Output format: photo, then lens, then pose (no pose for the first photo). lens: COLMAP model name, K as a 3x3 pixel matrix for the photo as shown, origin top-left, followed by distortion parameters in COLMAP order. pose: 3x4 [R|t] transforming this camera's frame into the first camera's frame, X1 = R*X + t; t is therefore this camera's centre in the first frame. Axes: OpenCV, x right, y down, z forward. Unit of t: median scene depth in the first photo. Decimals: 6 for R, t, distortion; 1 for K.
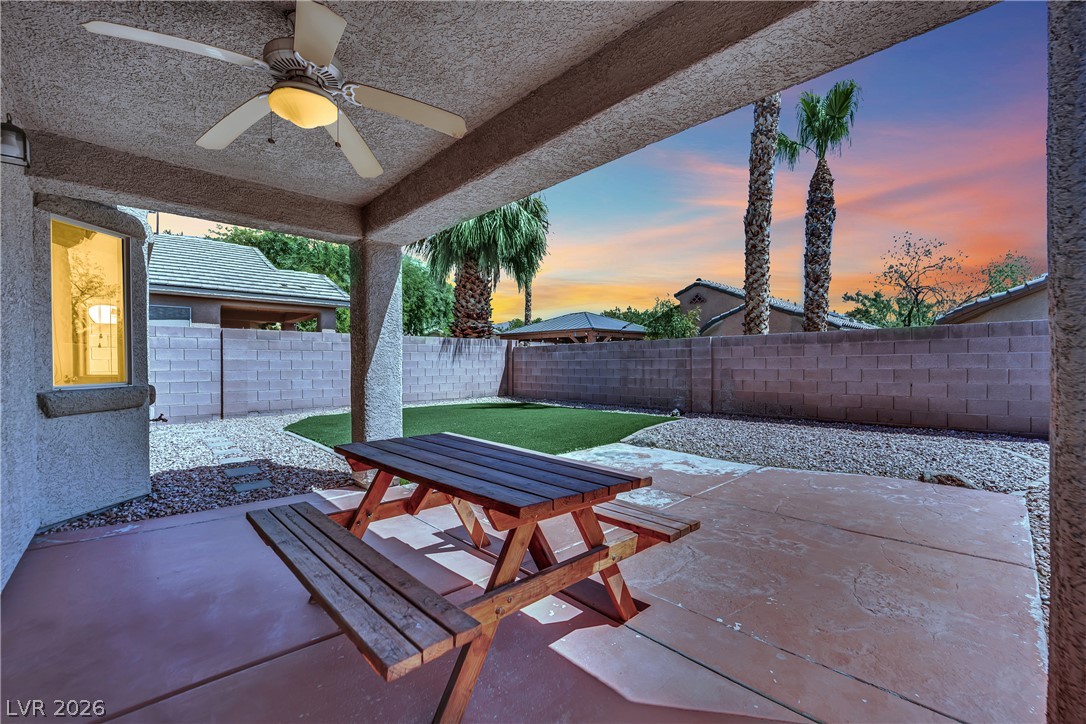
lens RADIAL K [[446.5, 0, 547.3], [0, 446.5, 363.9], [0, 0, 1]] dist [-0.029632, 0.002087]
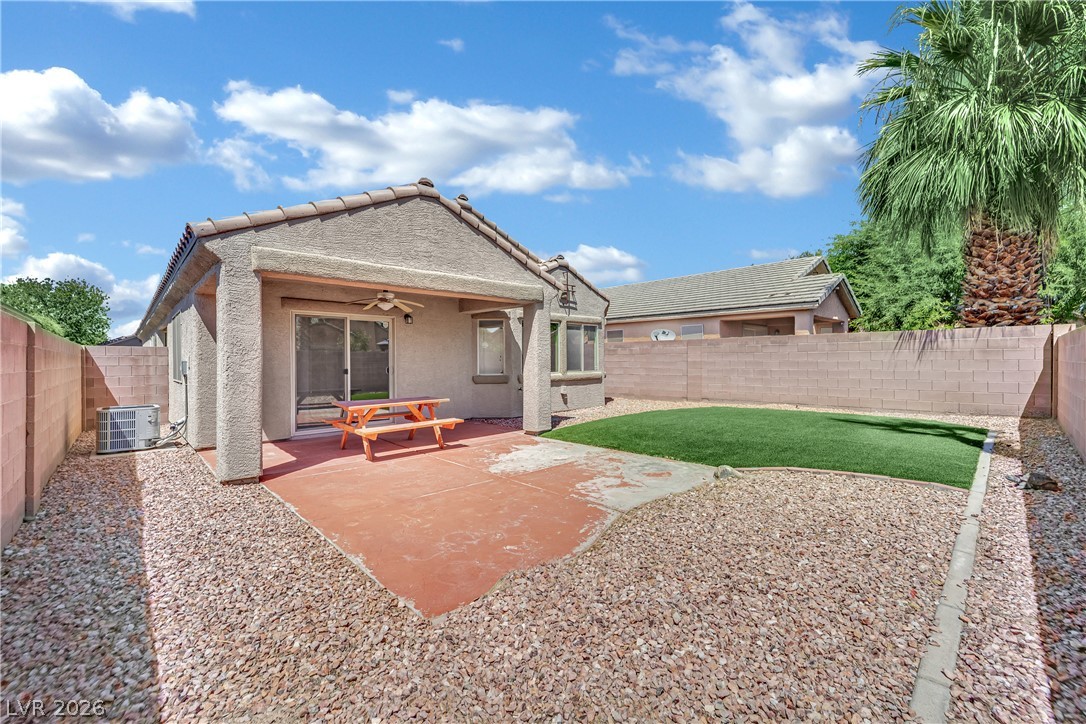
lens RADIAL K [[446.5, 0, 549.4], [0, 446.5, 361.9], [0, 0, 1]] dist [-0.029632, 0.002087]
pose [[0.021798, 0.008607, -0.999725, 0.670319], [0.007821, 0.999931, 0.008779, -0.020844], [0.999732, -0.008011, 0.021729, 0.454740]]
